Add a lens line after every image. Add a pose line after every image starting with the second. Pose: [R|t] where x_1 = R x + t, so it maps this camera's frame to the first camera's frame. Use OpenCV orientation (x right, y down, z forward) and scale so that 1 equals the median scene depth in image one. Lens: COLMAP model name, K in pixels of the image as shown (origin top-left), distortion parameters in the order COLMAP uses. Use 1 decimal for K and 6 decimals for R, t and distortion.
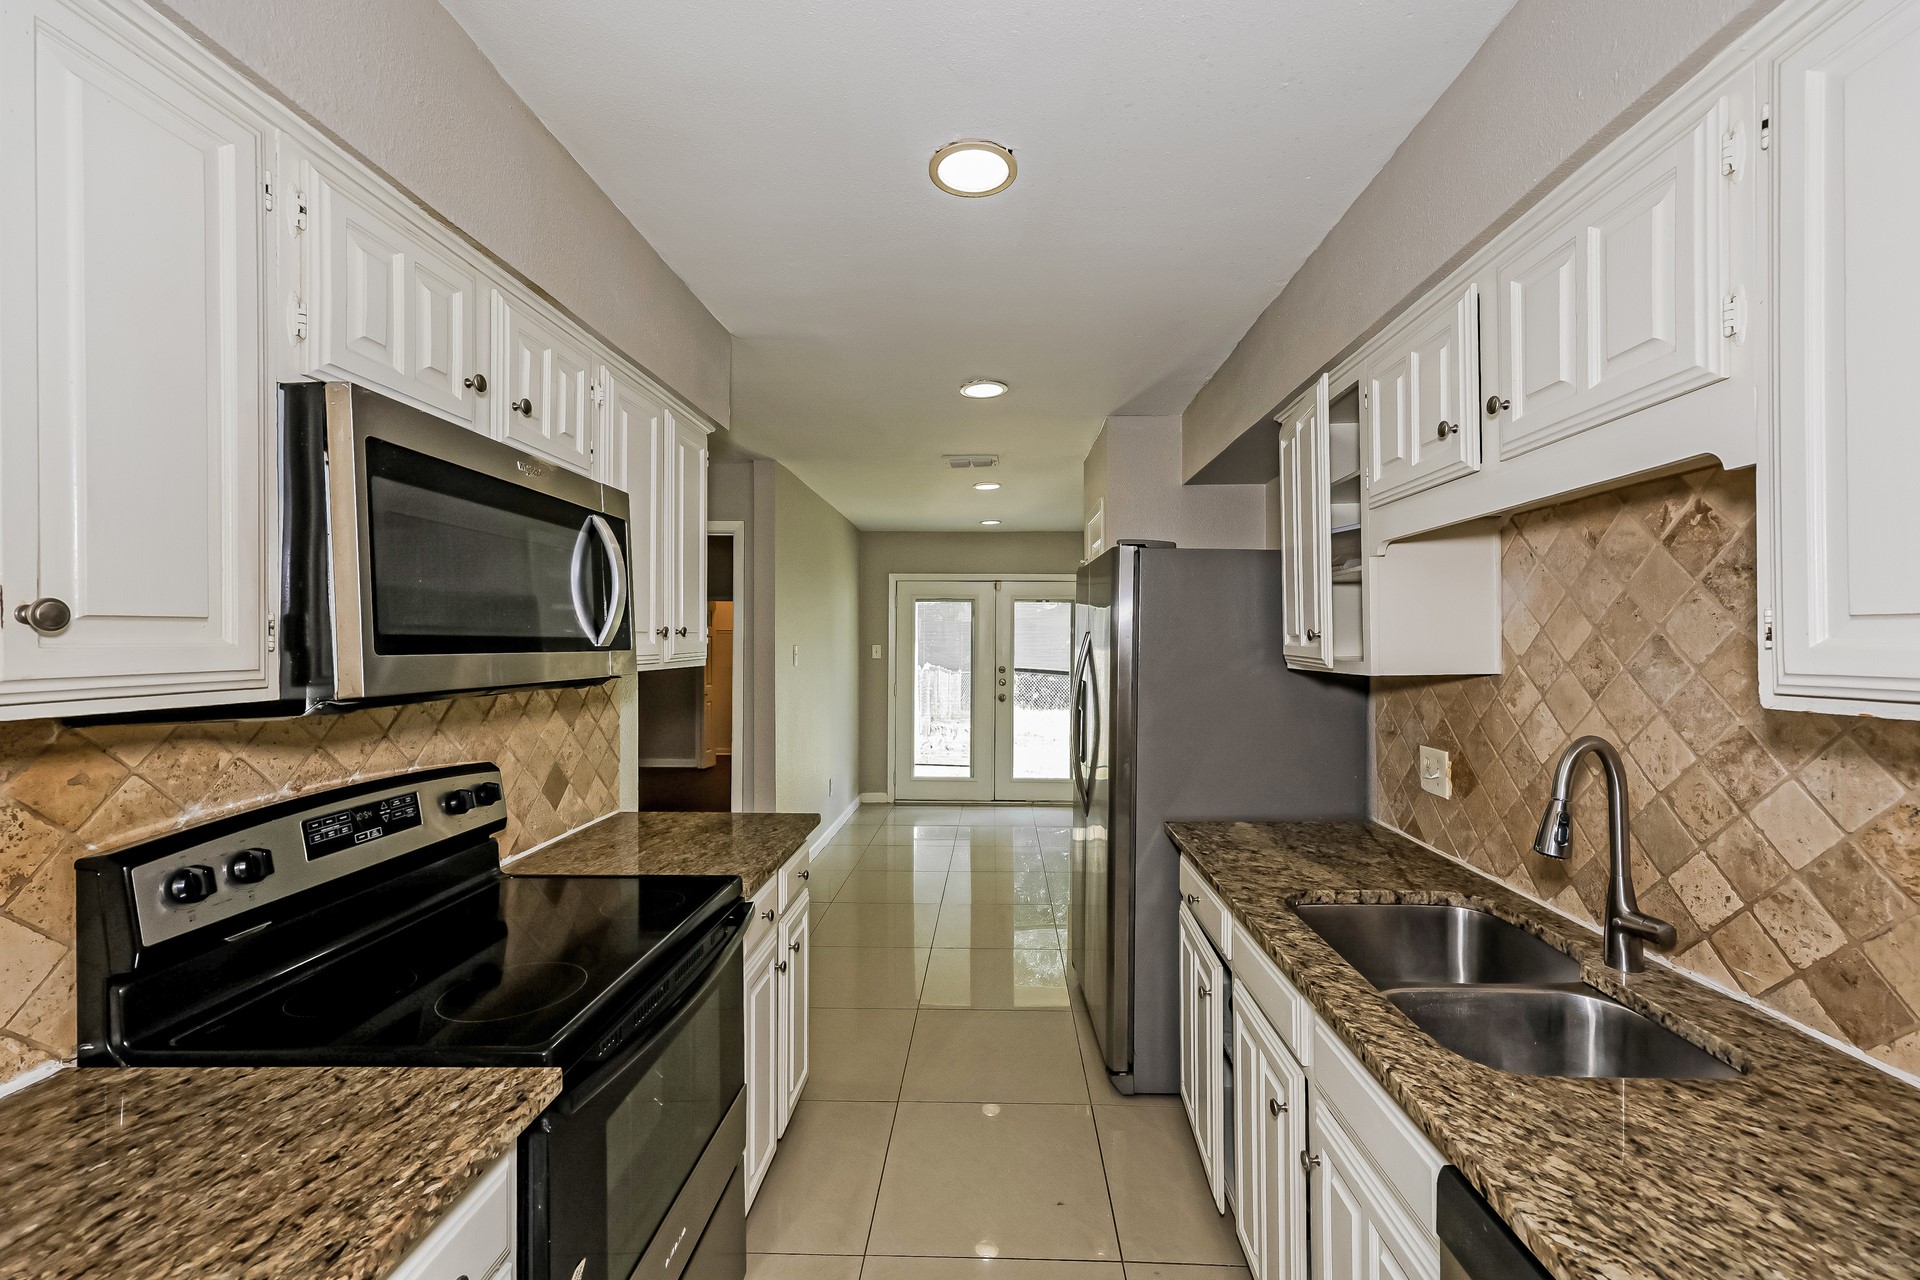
lens RADIAL K [[760.4, 0, 964.4], [0, 760.4, 641.3], [0, 0, 1]] dist [0.001448, 0.000267]
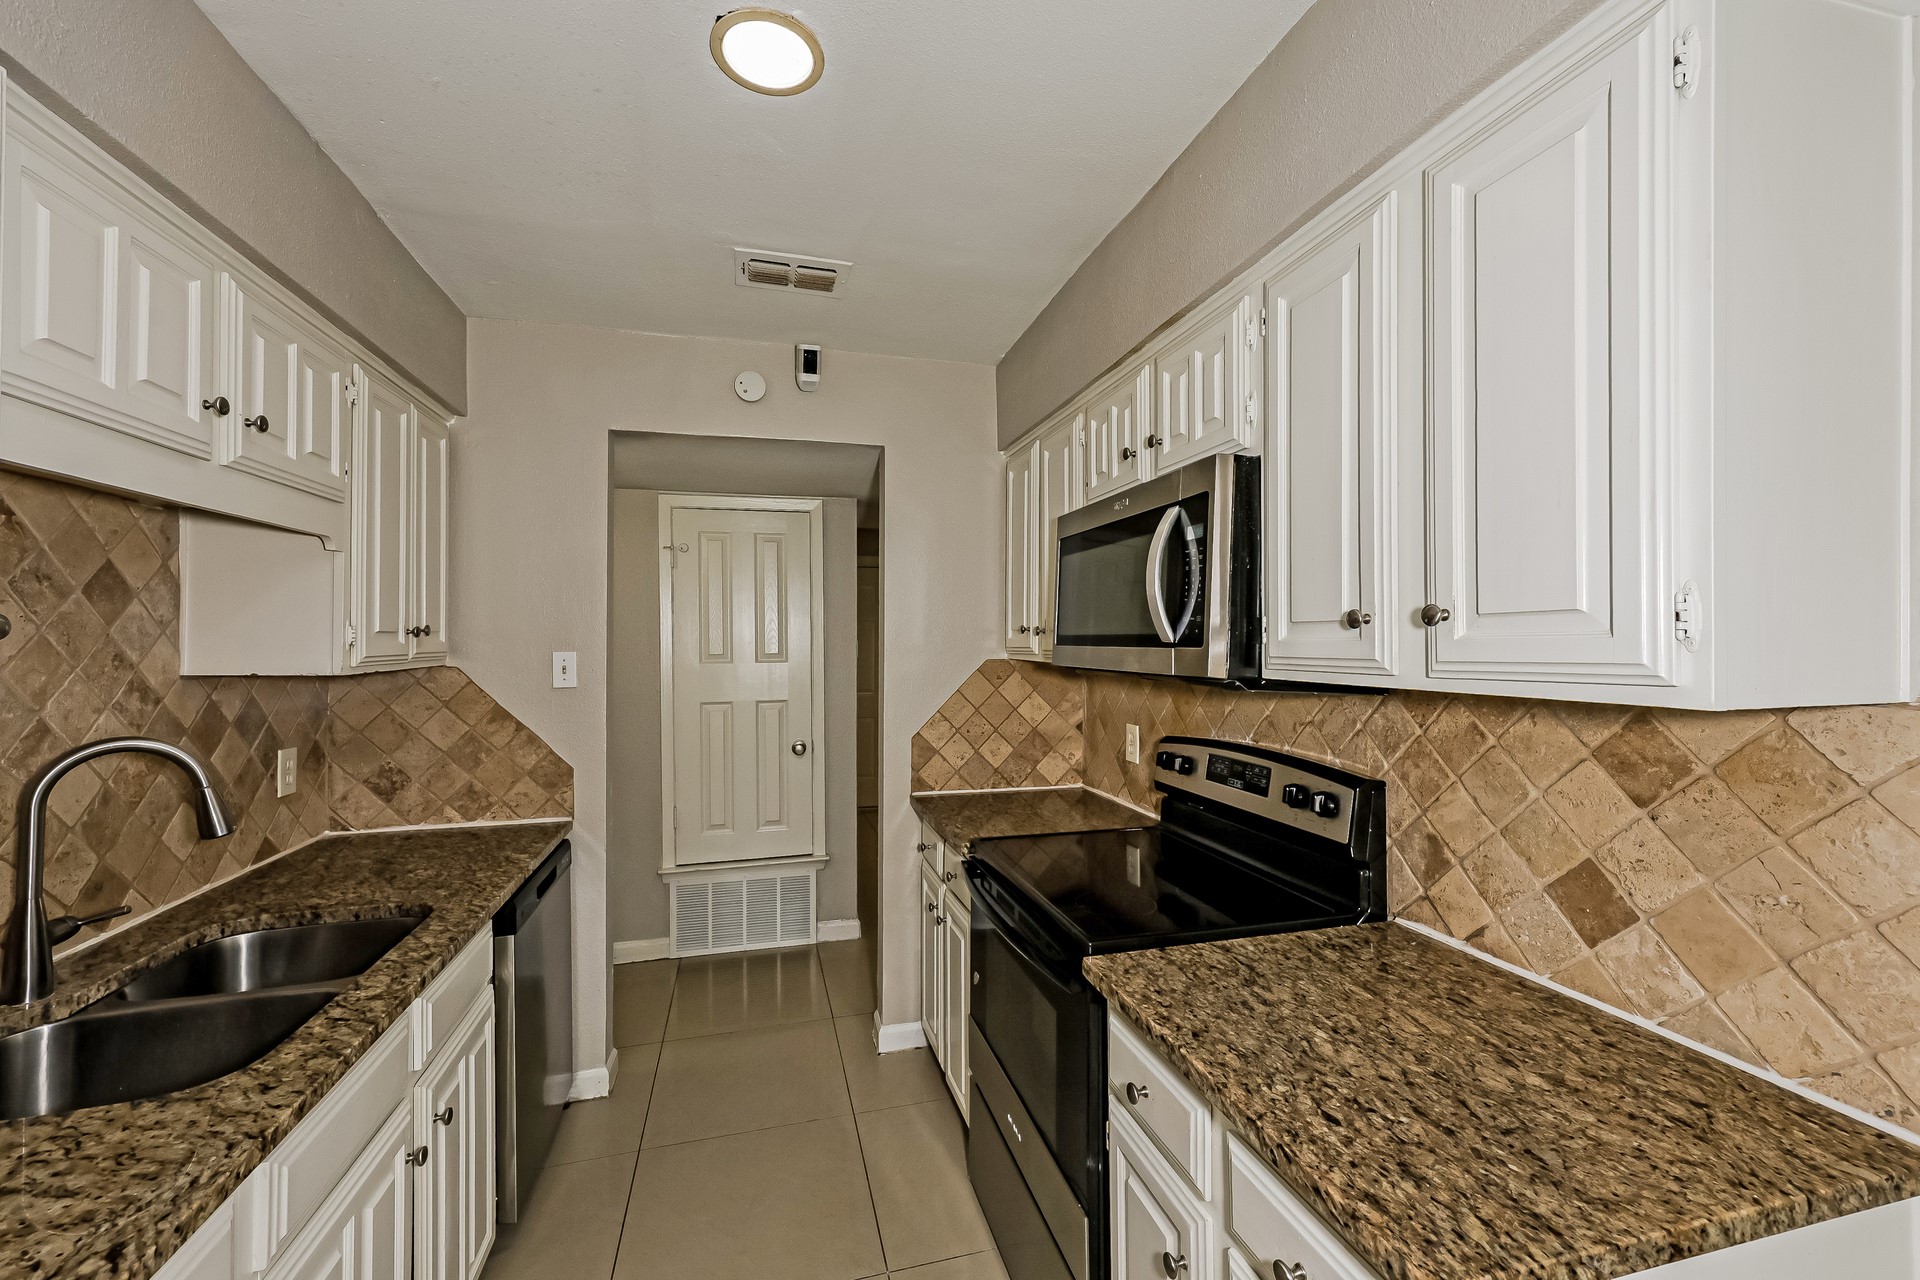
lens RADIAL K [[760.4, 0, 967.3], [0, 760.4, 636.1], [0, 0, 1]] dist [0.001448, 0.000267]
pose [[-0.947829, 0.003699, -0.318759, 0.079879], [0.005437, 0.999975, -0.004562, 0.002215], [0.318734, -0.006057, -0.947825, 2.074445]]
